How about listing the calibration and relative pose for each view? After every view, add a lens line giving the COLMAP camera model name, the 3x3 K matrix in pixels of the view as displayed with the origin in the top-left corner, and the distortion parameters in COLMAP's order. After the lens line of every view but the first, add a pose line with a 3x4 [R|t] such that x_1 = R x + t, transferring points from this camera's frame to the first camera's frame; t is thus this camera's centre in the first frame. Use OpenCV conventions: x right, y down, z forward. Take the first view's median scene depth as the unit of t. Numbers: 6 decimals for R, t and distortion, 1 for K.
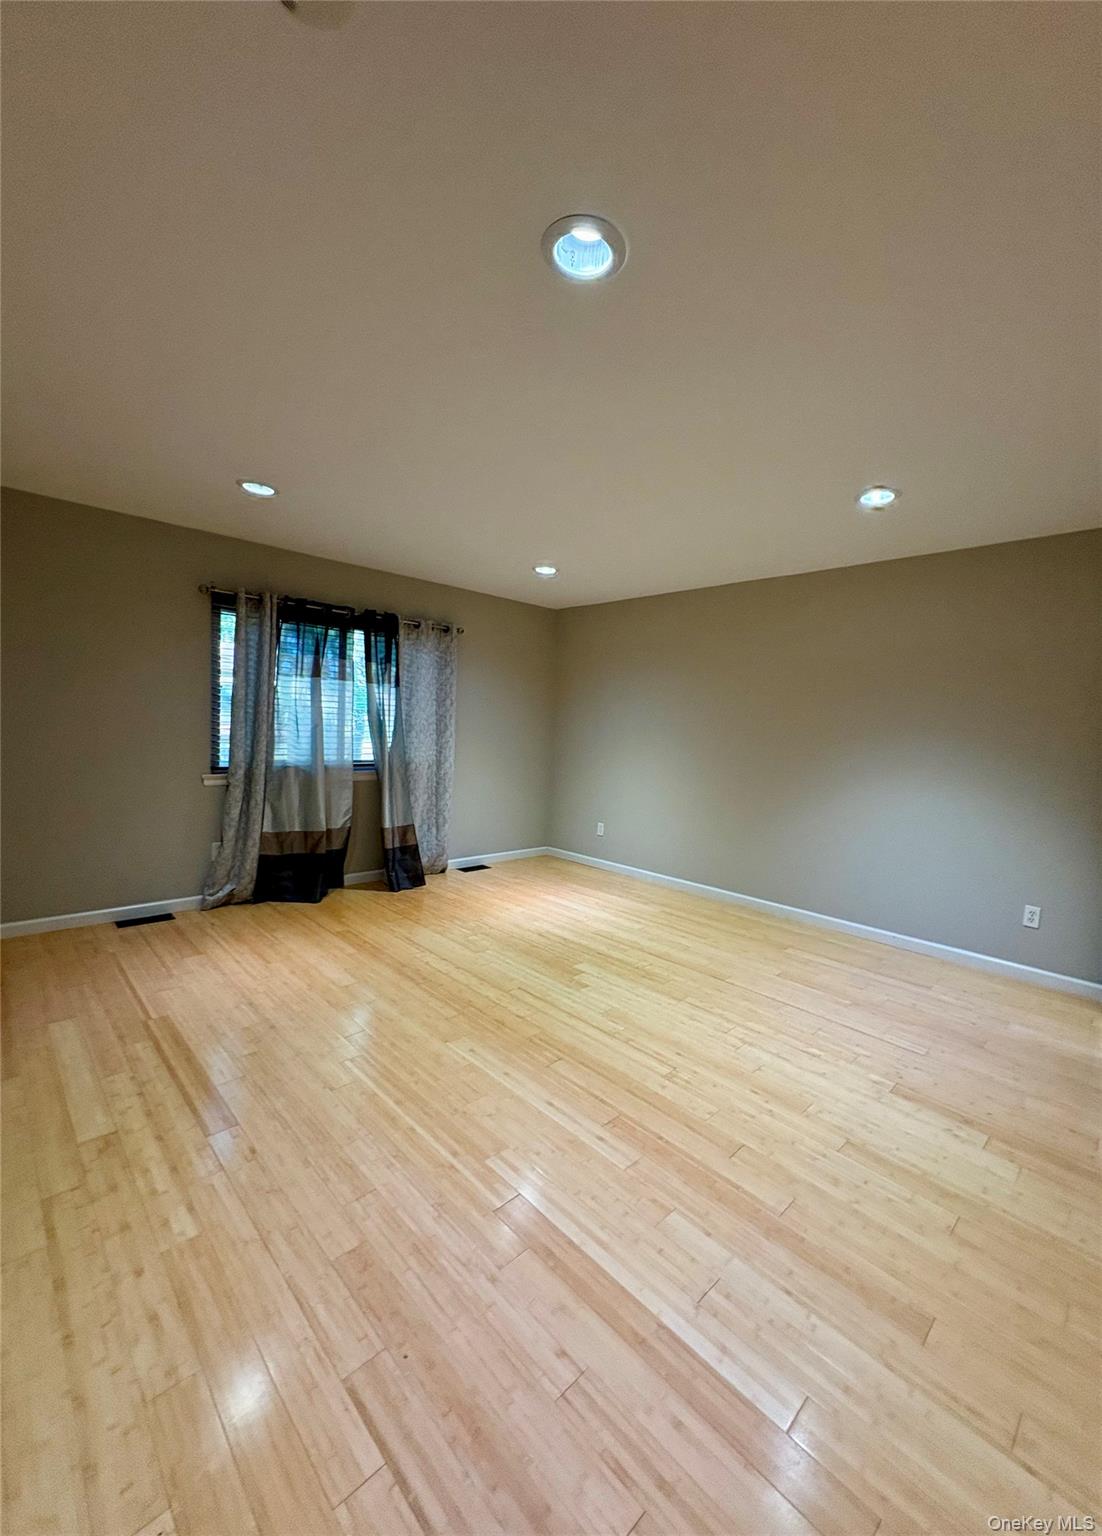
lens RADIAL K [[617.0, 0, 575.8], [0, 617.0, 765.5], [0, 0, 1]] dist [0.000241, 0.000096]
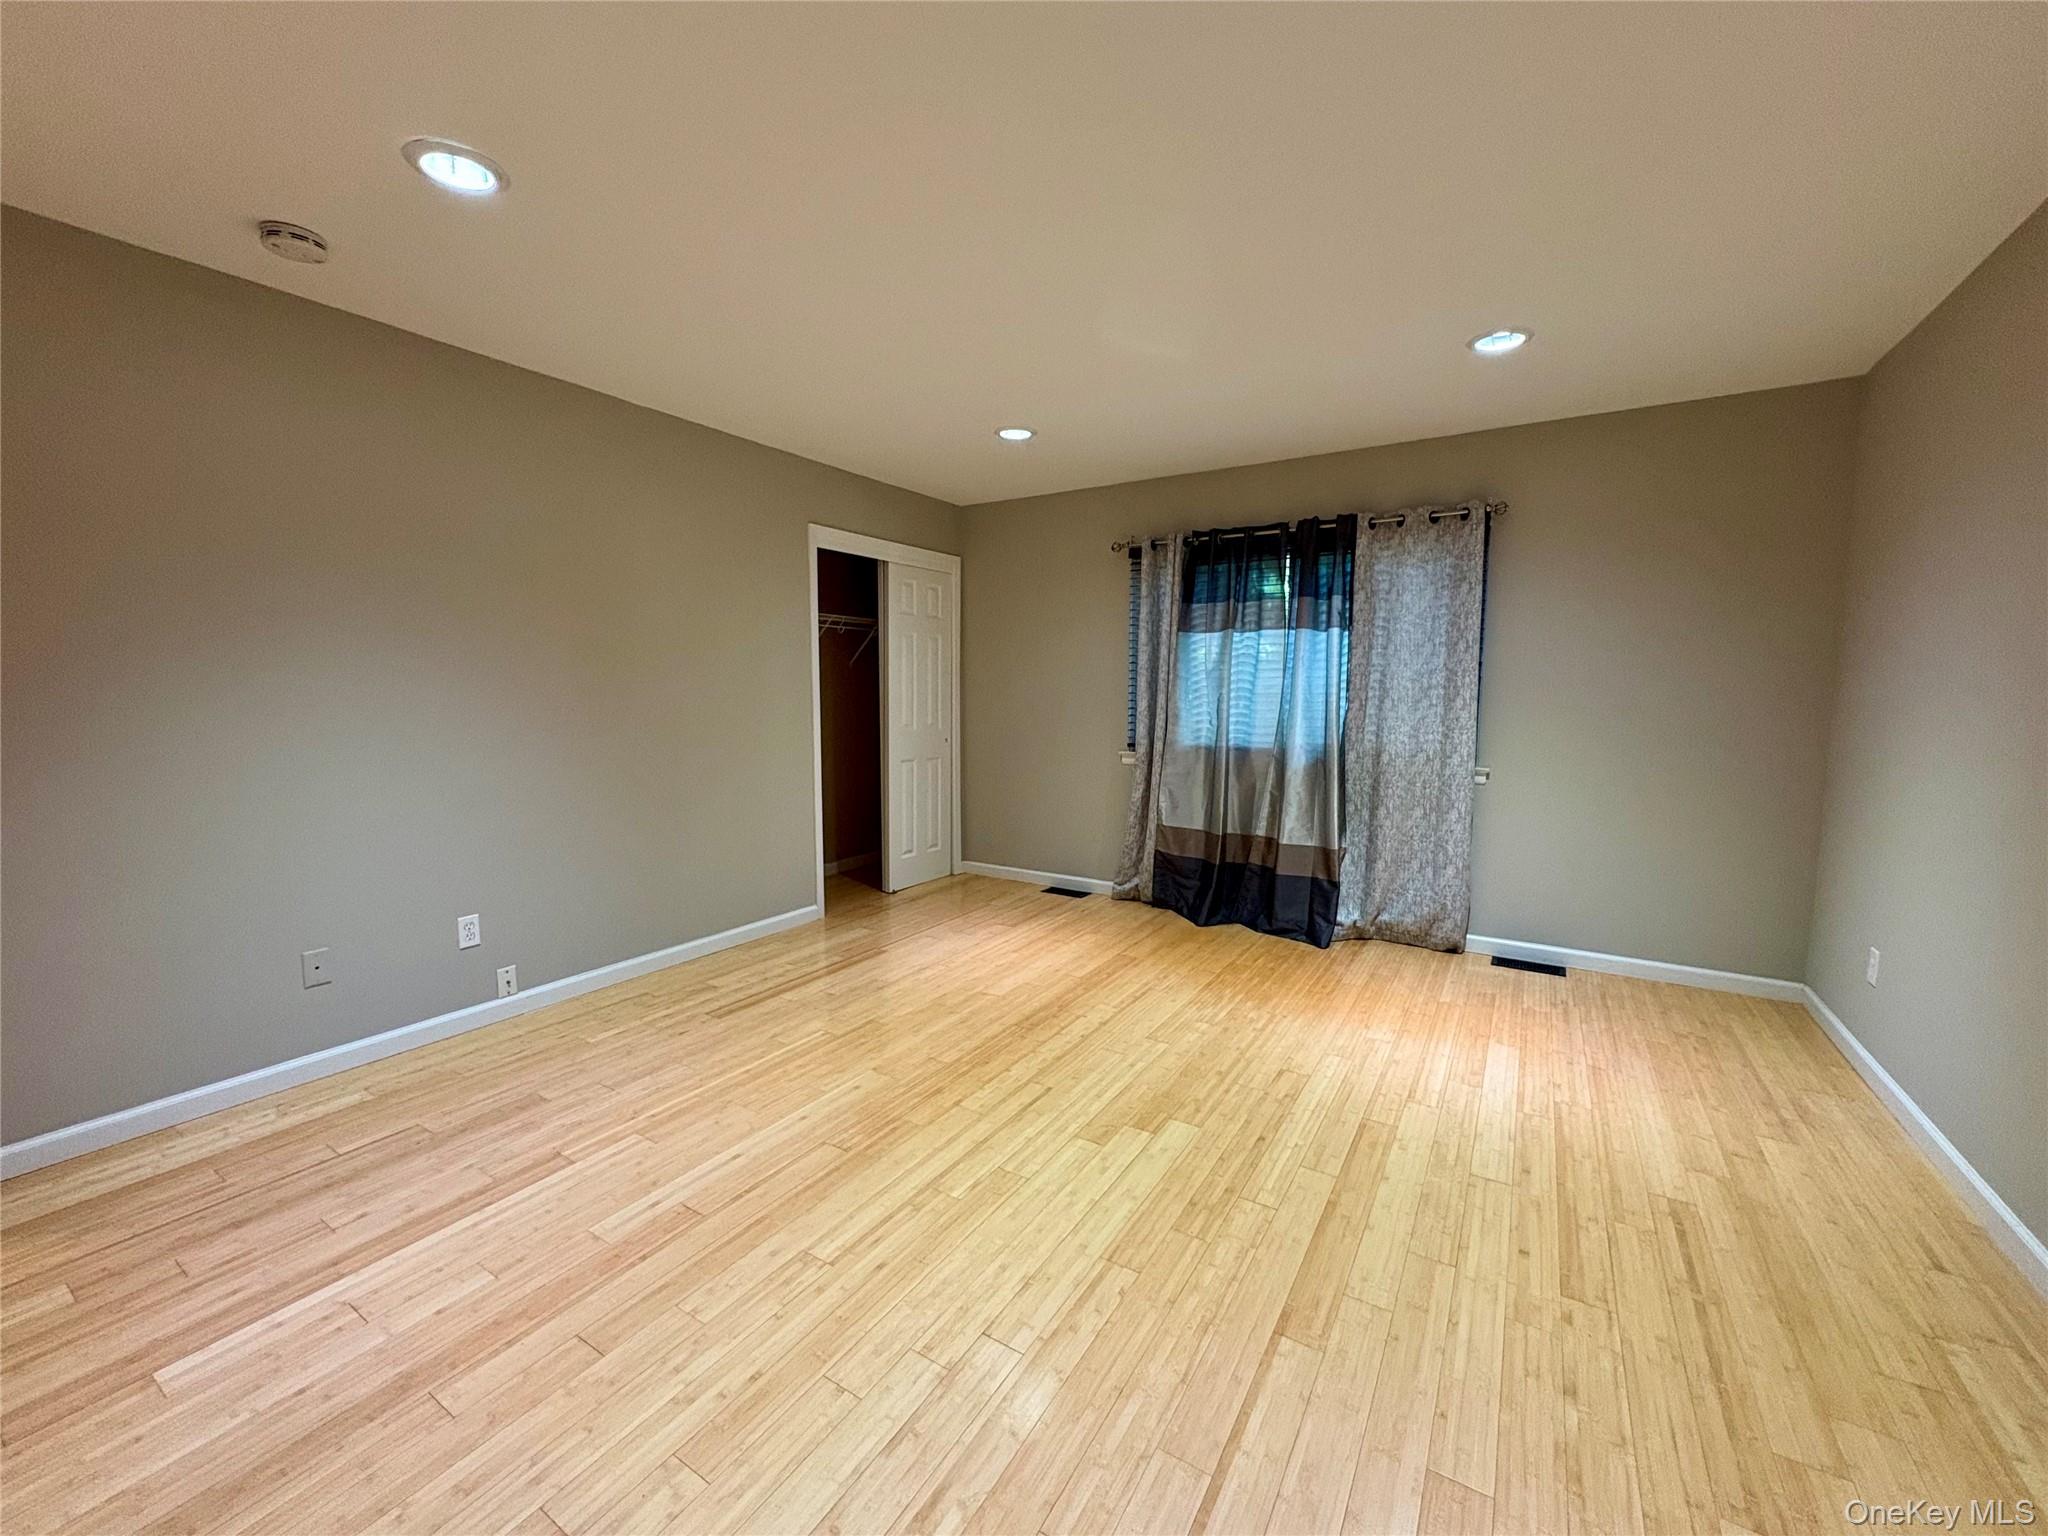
lens RADIAL K [[818.4, 0, 1024.0], [0, 818.4, 768.0], [0, 0, 1]] dist [-0.001138, 0.000193]
pose [[0.216540, 0.052127, -0.974881, 0.682701], [-0.057689, 0.997512, 0.040523, -0.001609], [0.974568, 0.047465, 0.219008, 0.744507]]
